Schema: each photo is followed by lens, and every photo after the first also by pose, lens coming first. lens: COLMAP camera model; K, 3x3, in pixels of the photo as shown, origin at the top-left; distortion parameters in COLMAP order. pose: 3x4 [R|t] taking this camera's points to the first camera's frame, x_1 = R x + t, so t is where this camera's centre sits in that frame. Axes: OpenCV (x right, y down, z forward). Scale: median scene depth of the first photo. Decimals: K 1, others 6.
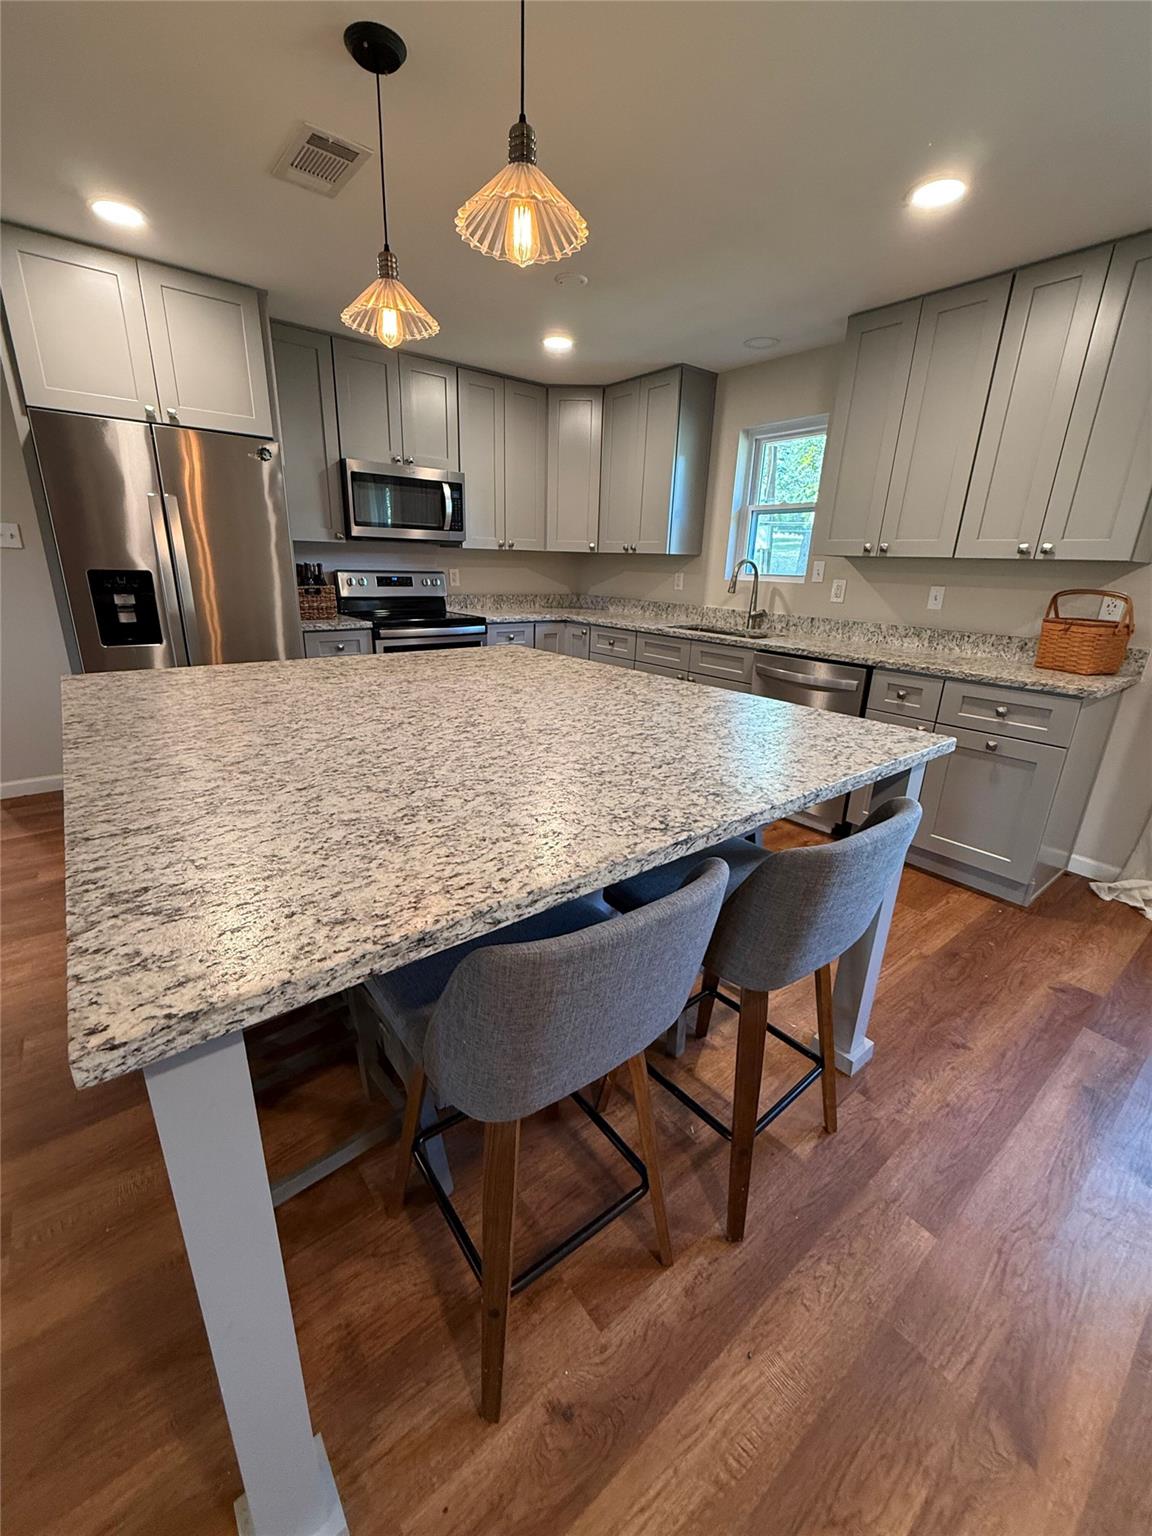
lens RADIAL K [[611.6, 0, 577.5], [0, 611.6, 763.5], [0, 0, 1]] dist [-0.000571, 0.000134]
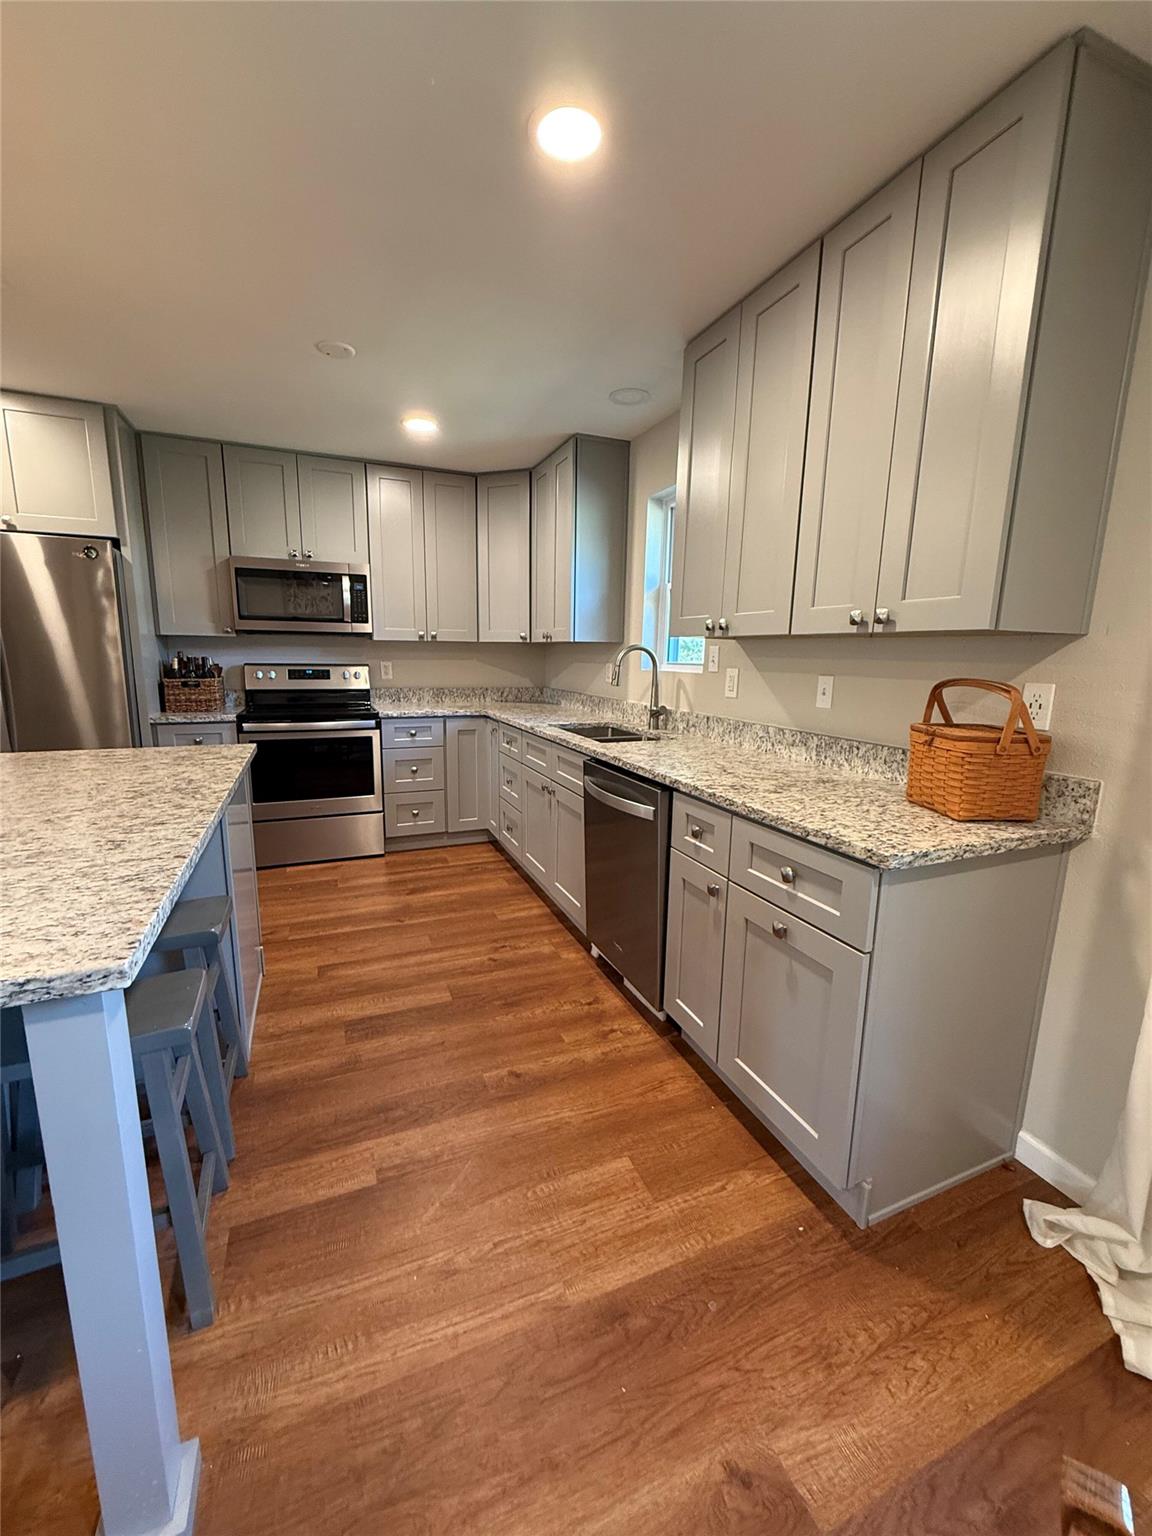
lens RADIAL K [[611.6, 0, 577.5], [0, 611.6, 763.5], [0, 0, 1]] dist [-0.000571, 0.000134]
pose [[0.962932, 0.033646, -0.267637, 0.431708], [-0.072639, 0.987882, -0.137159, -0.062965], [0.259779, 0.151515, 0.953707, 0.233202]]
